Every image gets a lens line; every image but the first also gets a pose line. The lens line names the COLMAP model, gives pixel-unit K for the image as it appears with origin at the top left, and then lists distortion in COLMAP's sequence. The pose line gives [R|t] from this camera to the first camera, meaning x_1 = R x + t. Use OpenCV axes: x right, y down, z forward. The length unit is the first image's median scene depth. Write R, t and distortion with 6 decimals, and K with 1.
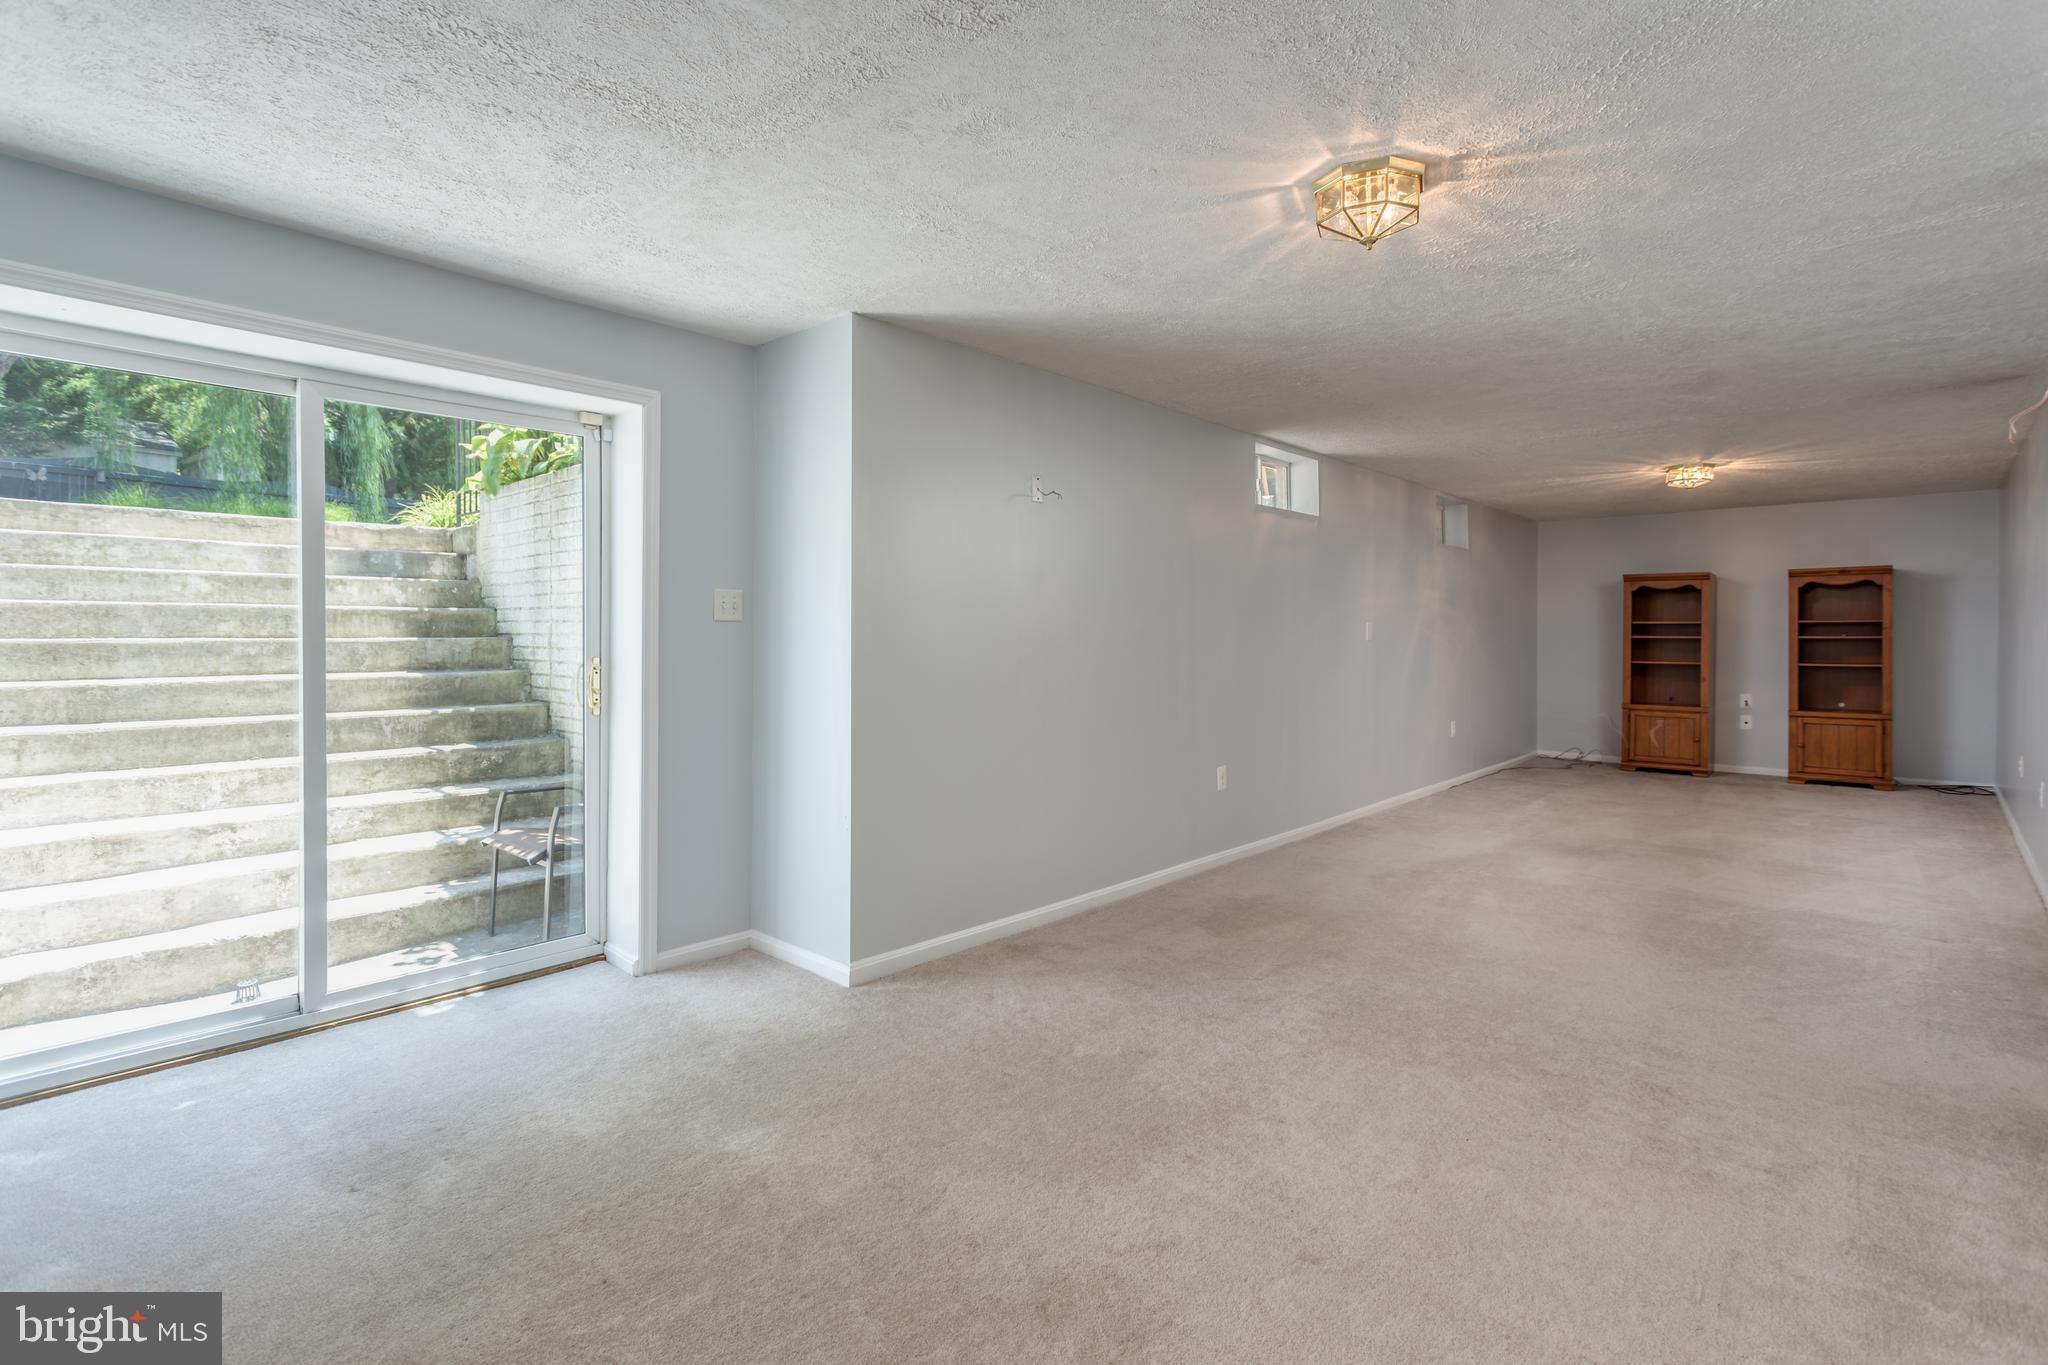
lens RADIAL K [[978.1, 0, 1023.7], [0, 978.1, 663.8], [0, 0, 1]] dist [0.012767, -0.000854]
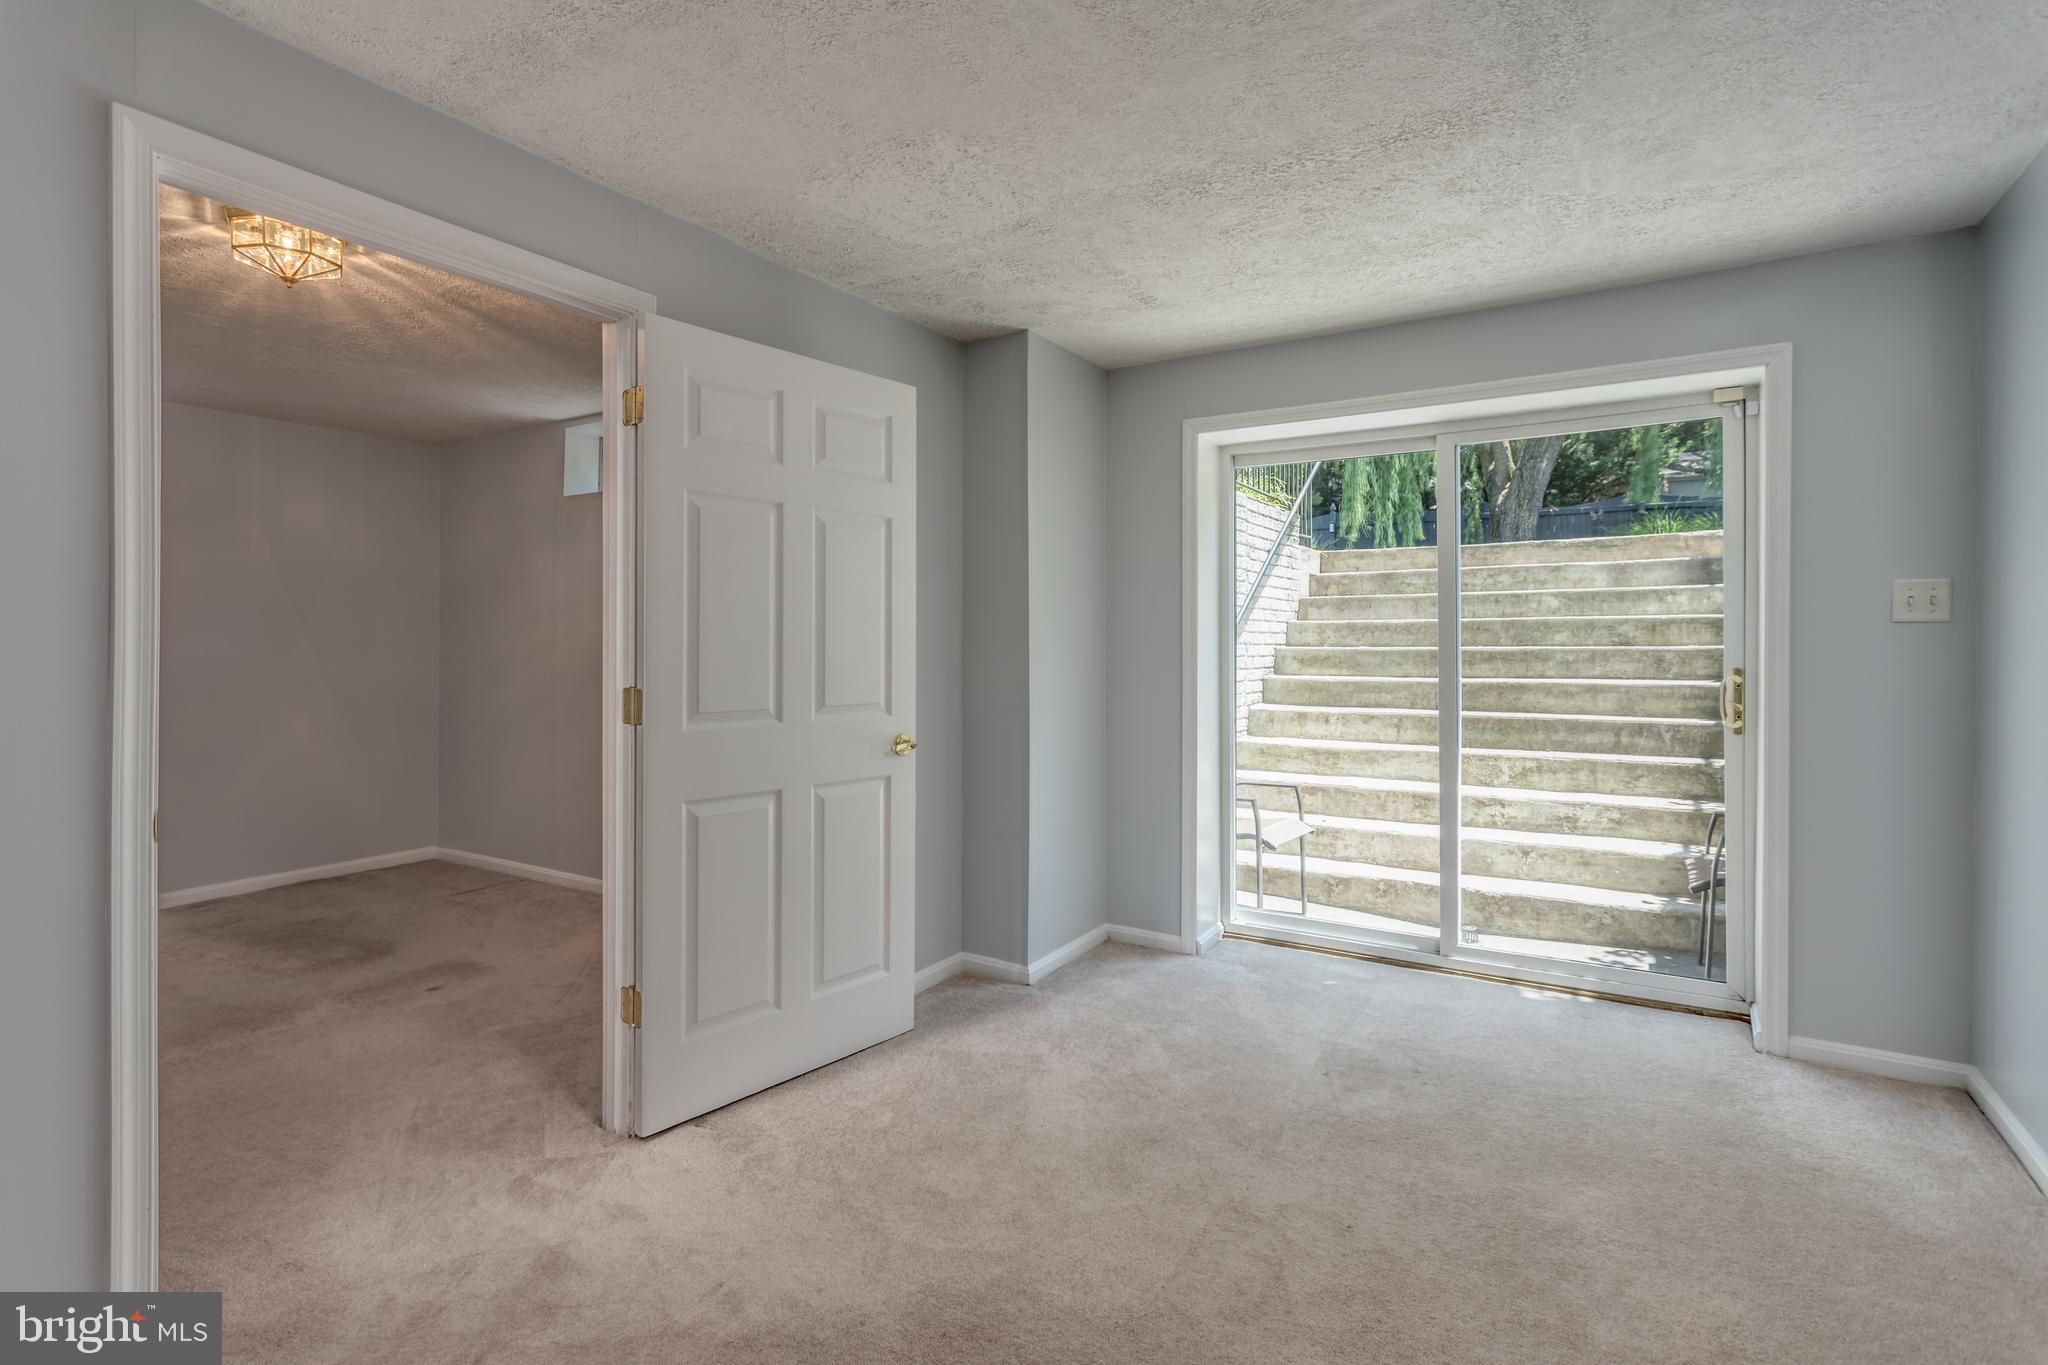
lens RADIAL K [[988.8, 0, 1022.6], [0, 988.8, 667.8], [0, 0, 1]] dist [0.004502, 0.000557]
pose [[0.180170, 0.020524, -0.983421, 0.265735], [-0.024795, 0.999559, 0.016319, -0.004891], [0.983323, 0.021443, 0.180600, 0.190008]]
